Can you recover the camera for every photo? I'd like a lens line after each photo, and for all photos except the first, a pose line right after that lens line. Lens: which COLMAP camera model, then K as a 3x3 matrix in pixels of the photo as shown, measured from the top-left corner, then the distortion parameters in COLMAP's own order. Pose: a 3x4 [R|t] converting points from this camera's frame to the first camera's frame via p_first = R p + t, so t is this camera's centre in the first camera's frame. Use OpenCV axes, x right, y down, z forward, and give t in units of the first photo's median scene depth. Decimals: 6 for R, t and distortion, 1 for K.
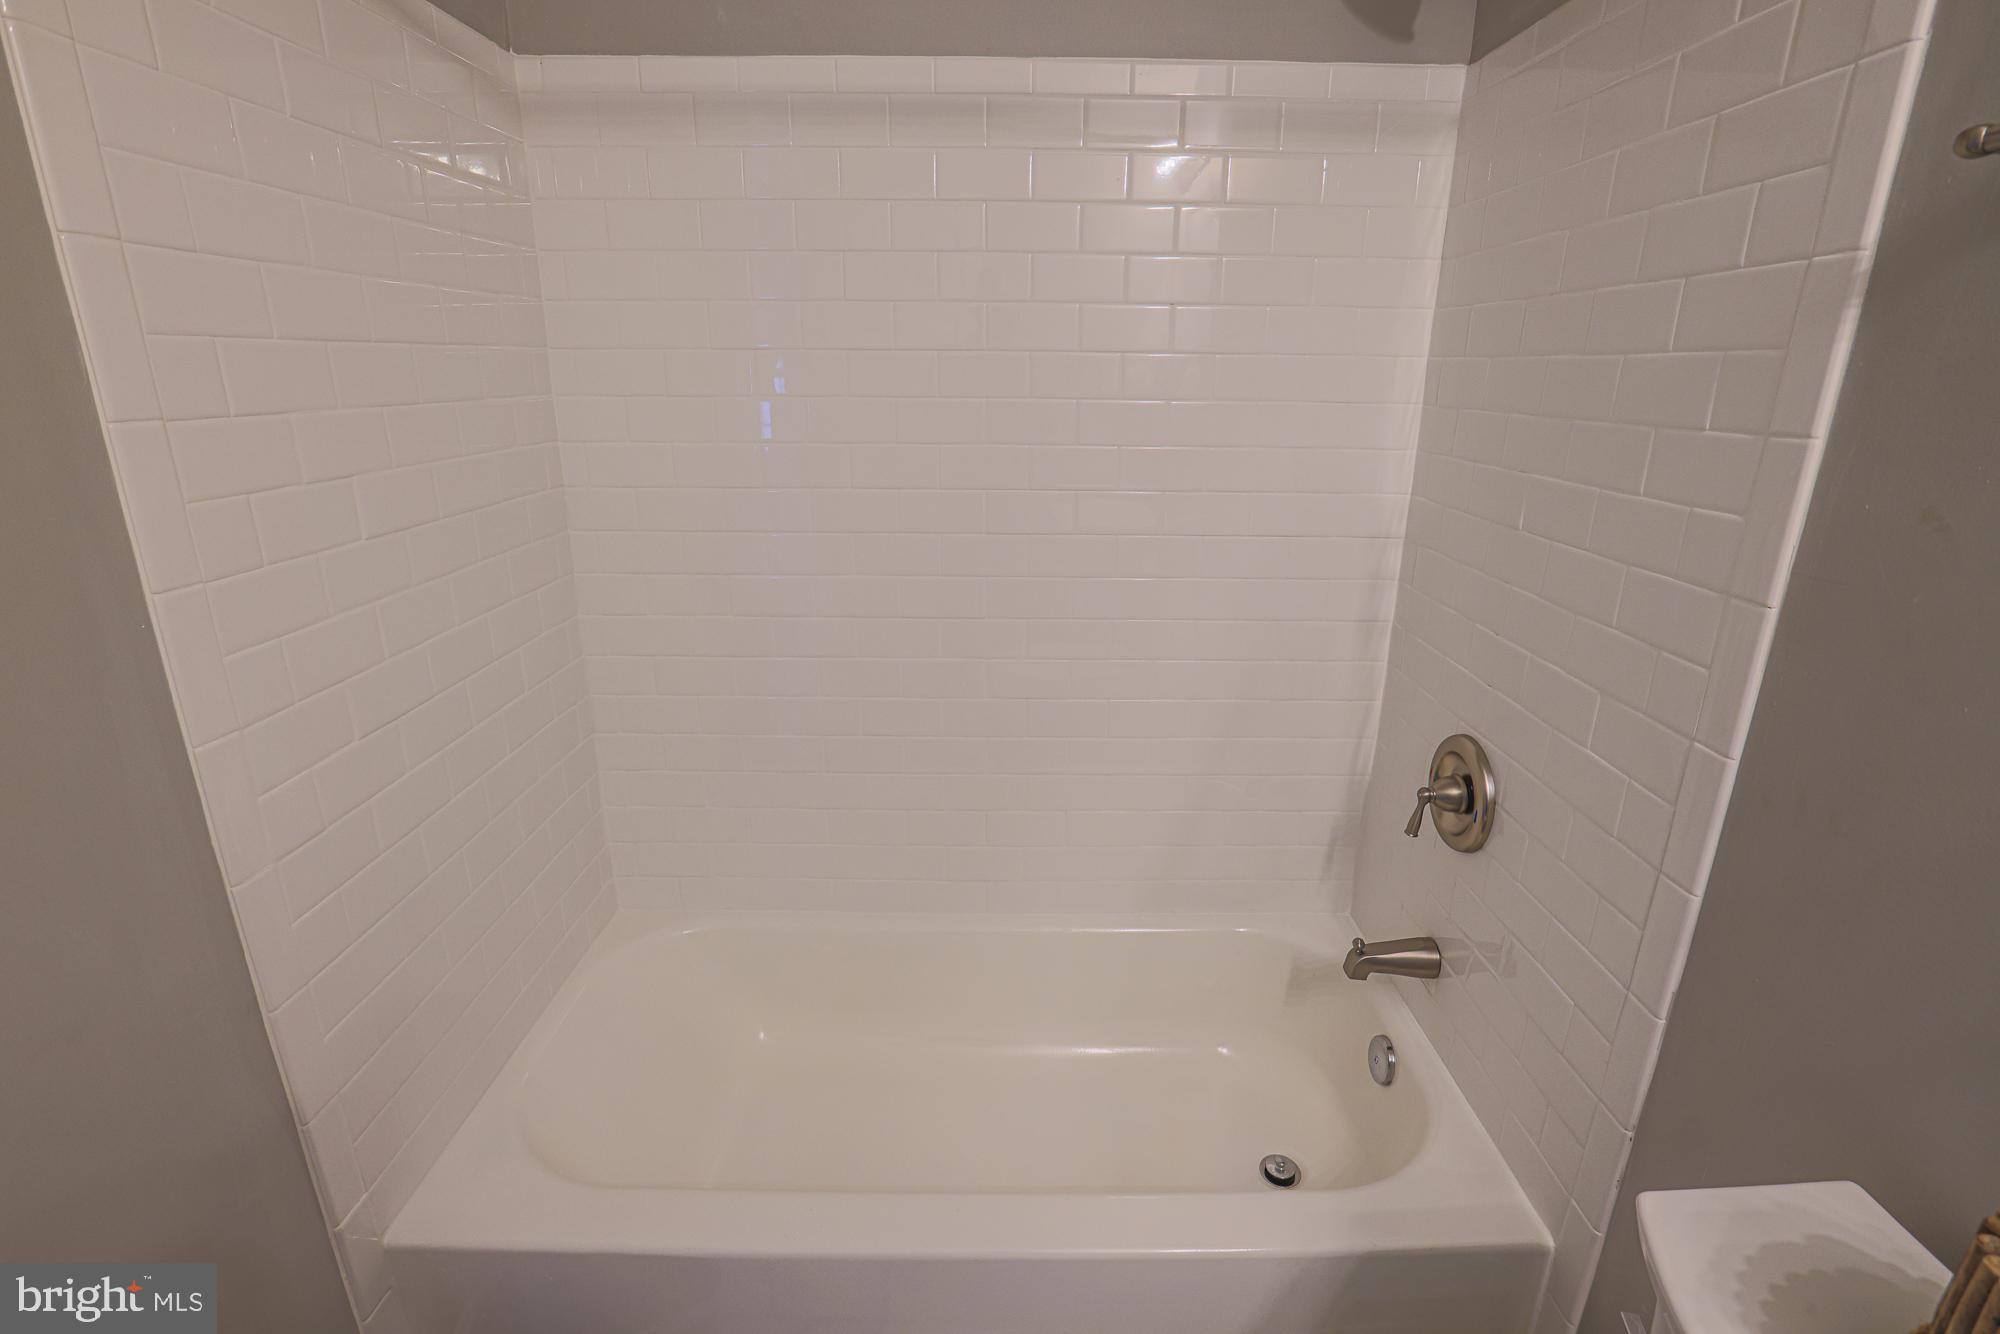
lens RADIAL K [[916.0, 0, 1028.7], [0, 916.0, 668.5], [0, 0, 1]] dist [-0.050419, 0.013171]
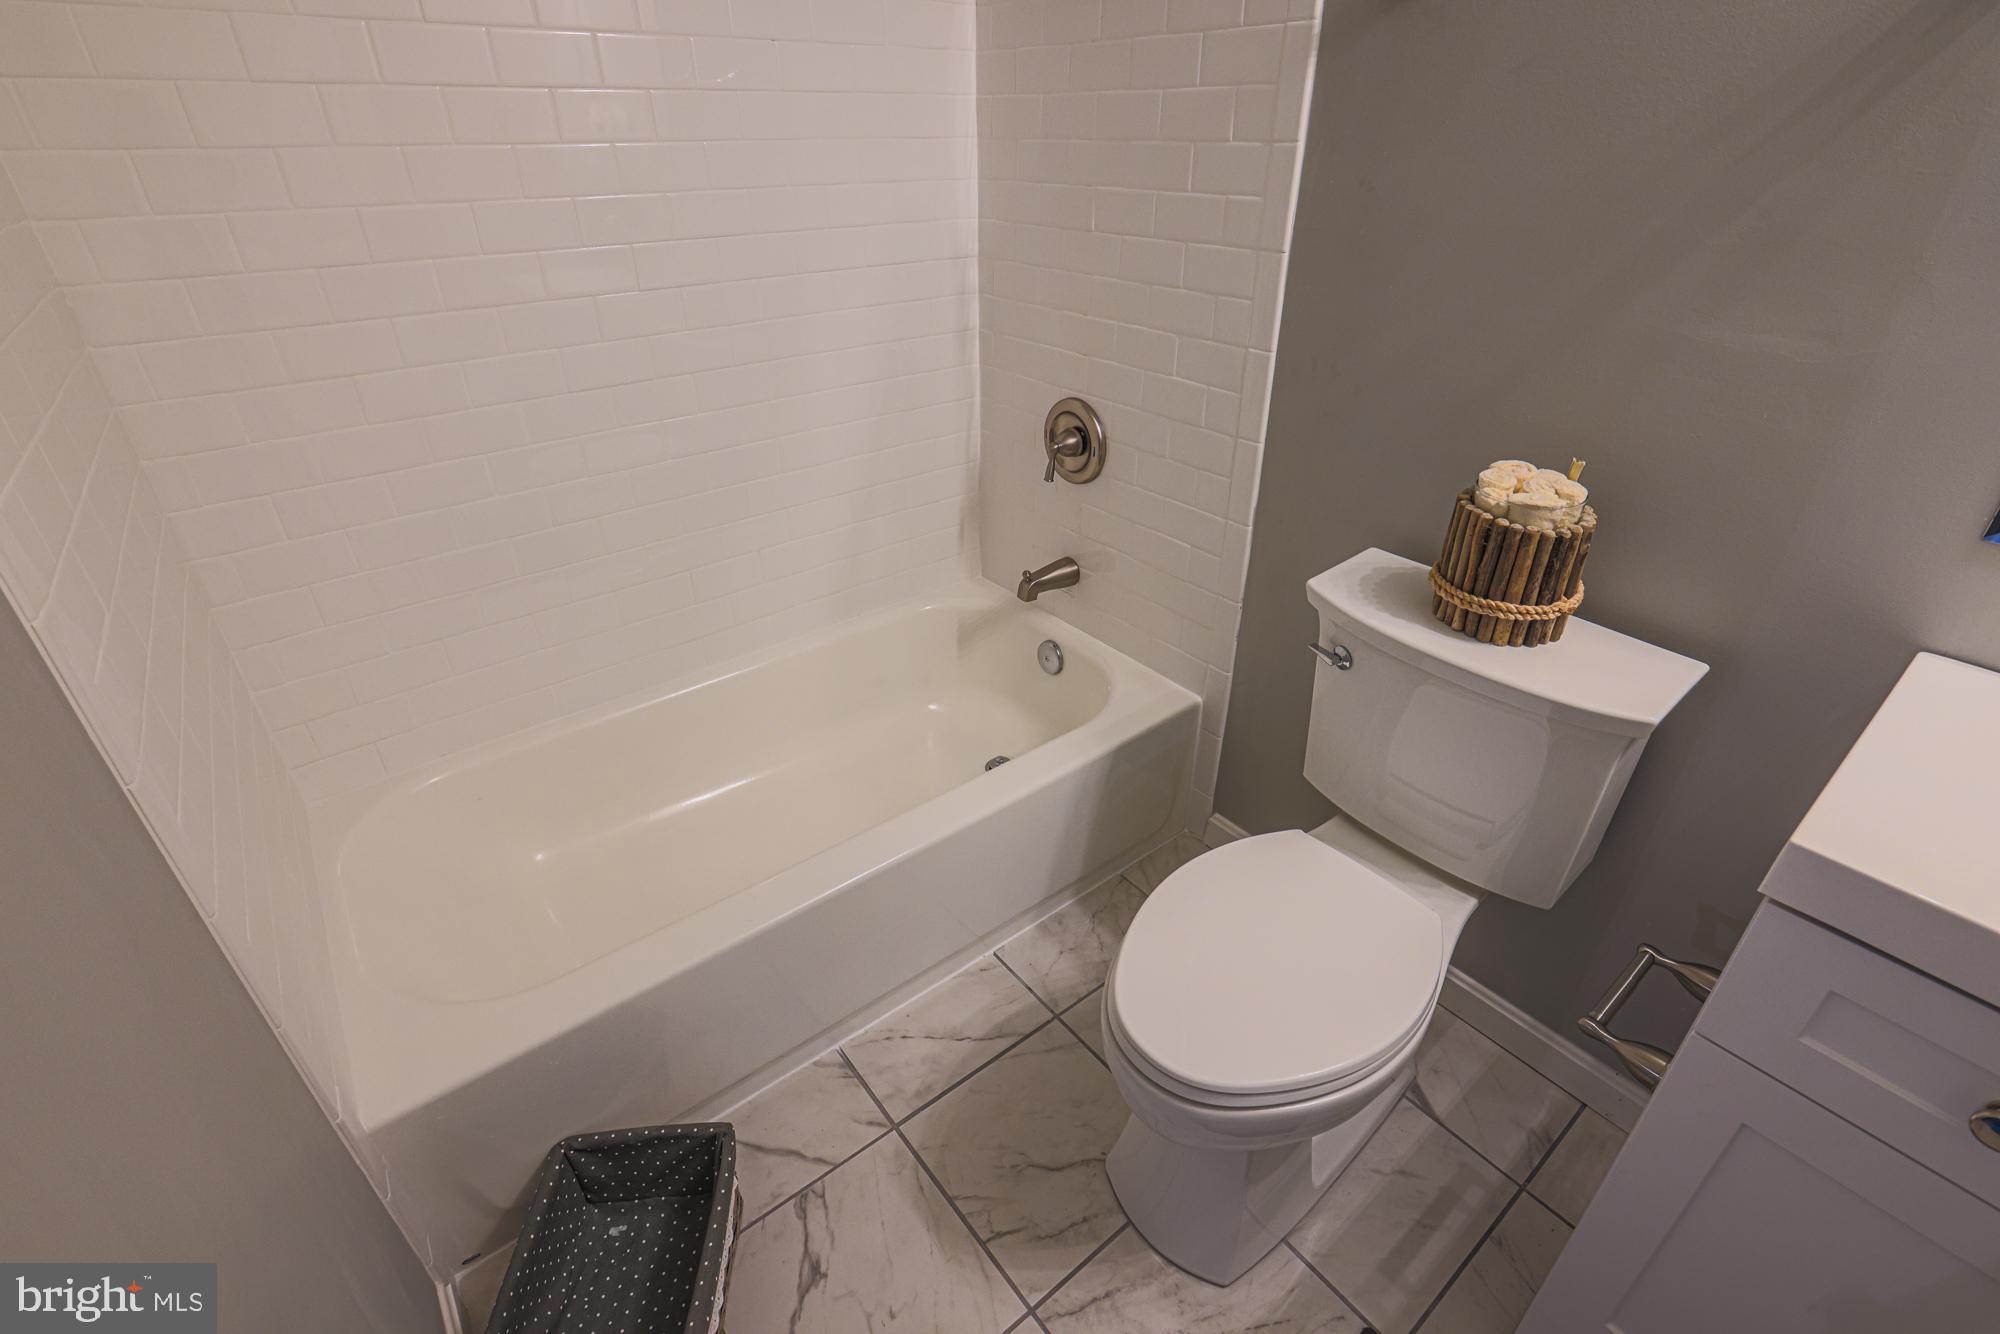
lens RADIAL K [[916.0, 0, 1005.4], [0, 916.0, 671.4], [0, 0, 1]] dist [-0.050419, 0.013171]
pose [[0.794189, -0.333255, 0.508139, -0.431143], [0.207110, 0.934585, 0.289234, 0.041466], [-0.571288, -0.124465, 0.811257, -0.110425]]
